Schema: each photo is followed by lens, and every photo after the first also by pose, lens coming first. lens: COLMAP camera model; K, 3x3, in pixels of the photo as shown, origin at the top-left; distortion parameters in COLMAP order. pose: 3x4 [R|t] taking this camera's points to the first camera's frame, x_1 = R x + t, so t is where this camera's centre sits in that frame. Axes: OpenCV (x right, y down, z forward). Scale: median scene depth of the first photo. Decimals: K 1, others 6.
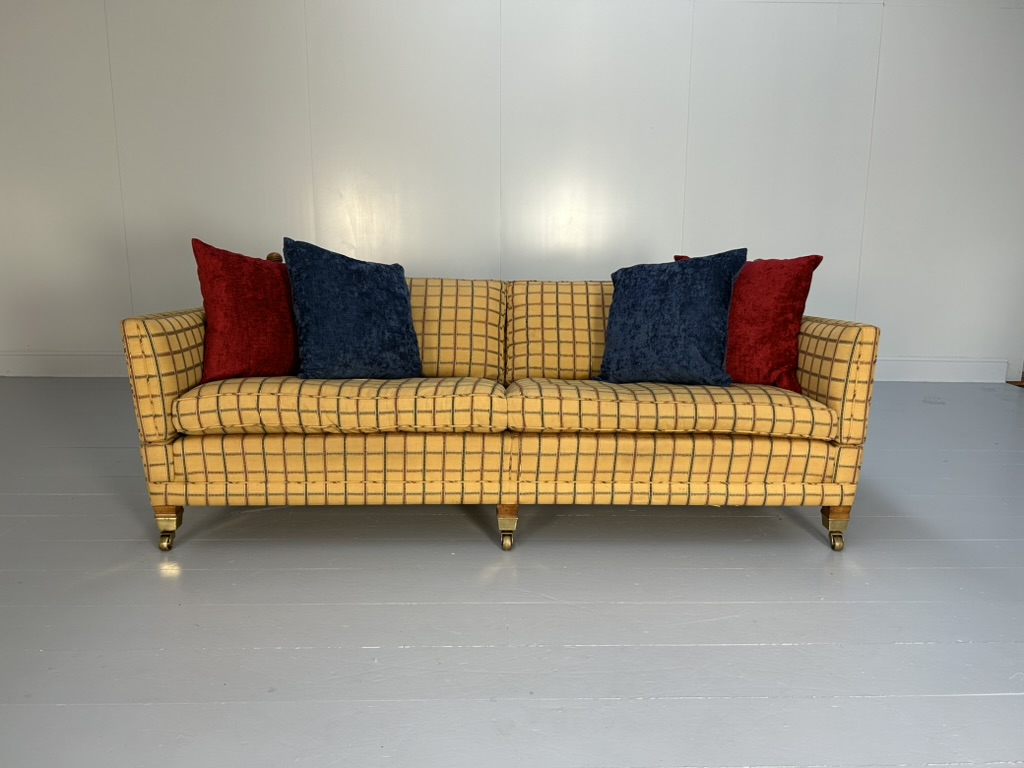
lens RADIAL K [[772.0, 0, 512.8], [0, 772.0, 391.9], [0, 0, 1]] dist [0.087334, -0.111596]
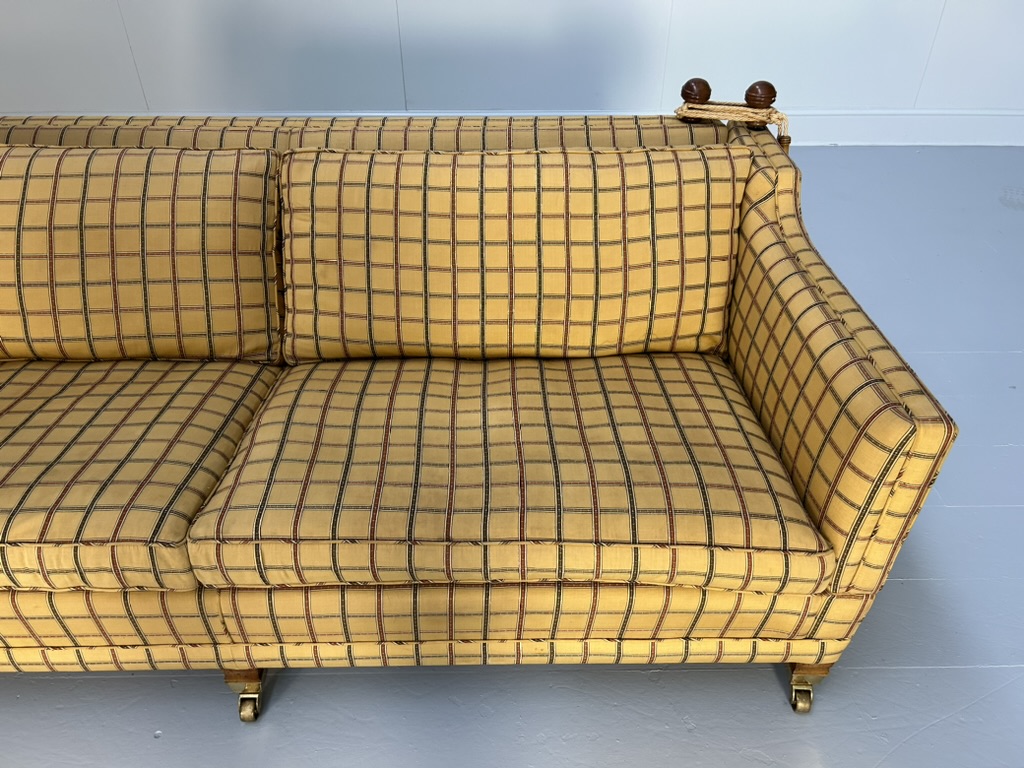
lens RADIAL K [[772.0, 0, 511.1], [0, 772.0, 385.3], [0, 0, 1]] dist [0.087334, -0.111596]
pose [[0.999700, 0.003540, -0.024226, 0.213308], [0.007534, 0.896999, 0.441968, -0.303540], [0.023295, -0.442018, 0.896704, 0.582219]]
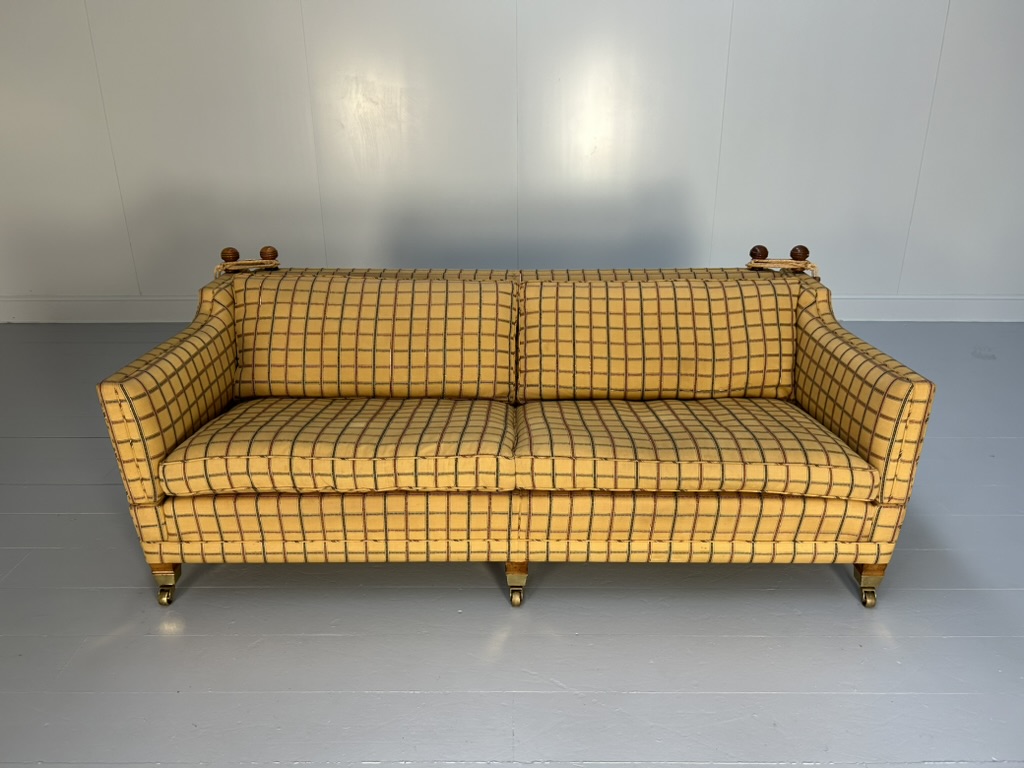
lens RADIAL K [[772.0, 0, 506.1], [0, 772.0, 388.5], [0, 0, 1]] dist [0.087334, -0.111596]
pose [[0.999143, 0.000534, -0.041388, 0.019787], [0.006817, 0.984139, 0.177269, -0.233446], [0.040826, -0.177399, 0.983292, 0.106761]]
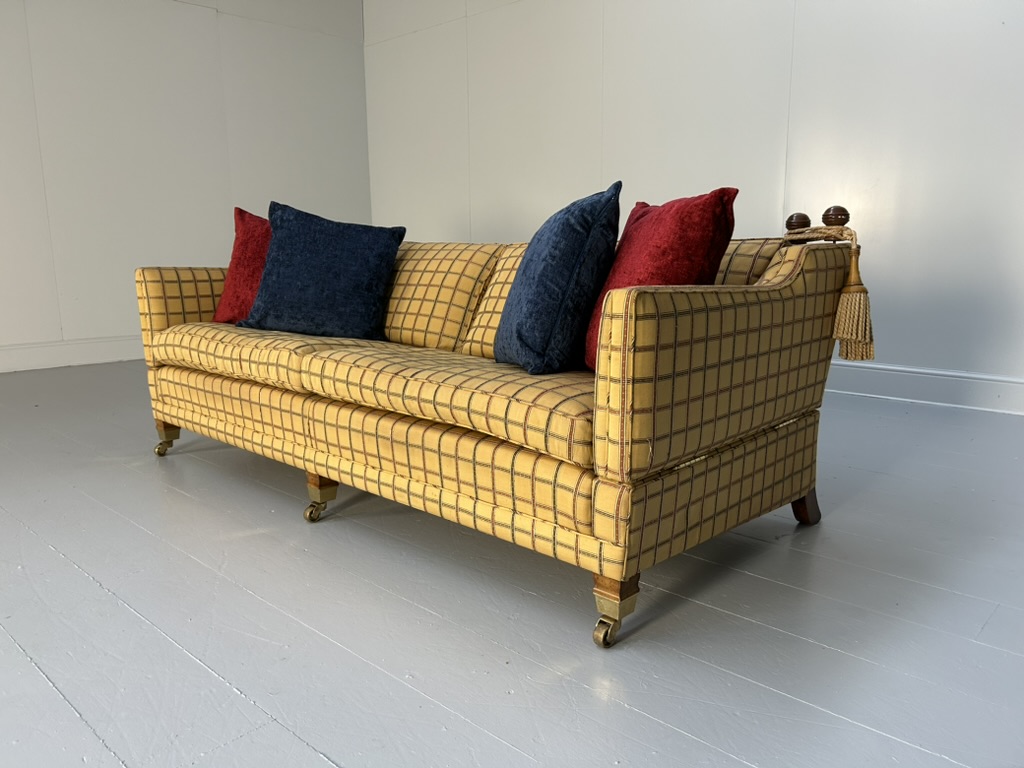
lens RADIAL K [[772.0, 0, 506.5], [0, 772.0, 384.8], [0, 0, 1]] dist [0.087334, -0.111596]
pose [[0.697588, 0.109139, -0.708138, 0.812479], [-0.125195, 0.991693, 0.029511, -0.015771], [0.705477, 0.068068, 0.705457, 0.506924]]
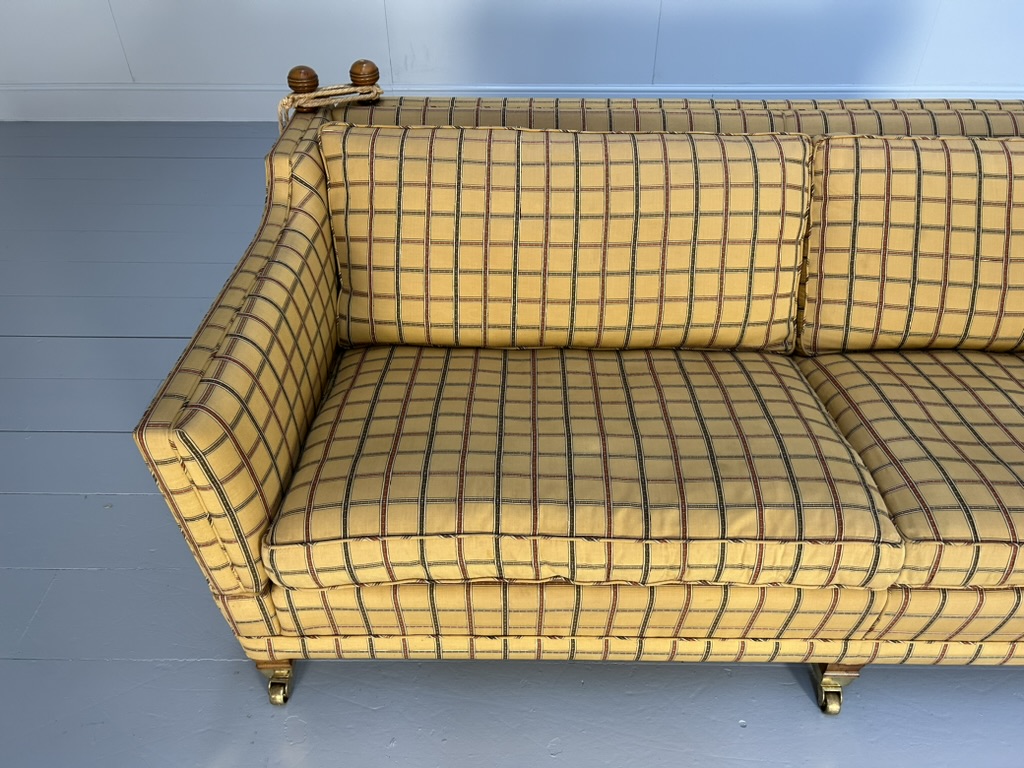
lens RADIAL K [[772.0, 0, 509.2], [0, 772.0, 384.4], [0, 0, 1]] dist [0.087334, -0.111596]
pose [[0.998997, 0.019258, -0.040423, -0.242195], [0.002223, 0.880341, 0.474336, -0.318710], [0.044721, -0.473950, 0.879415, 0.580807]]
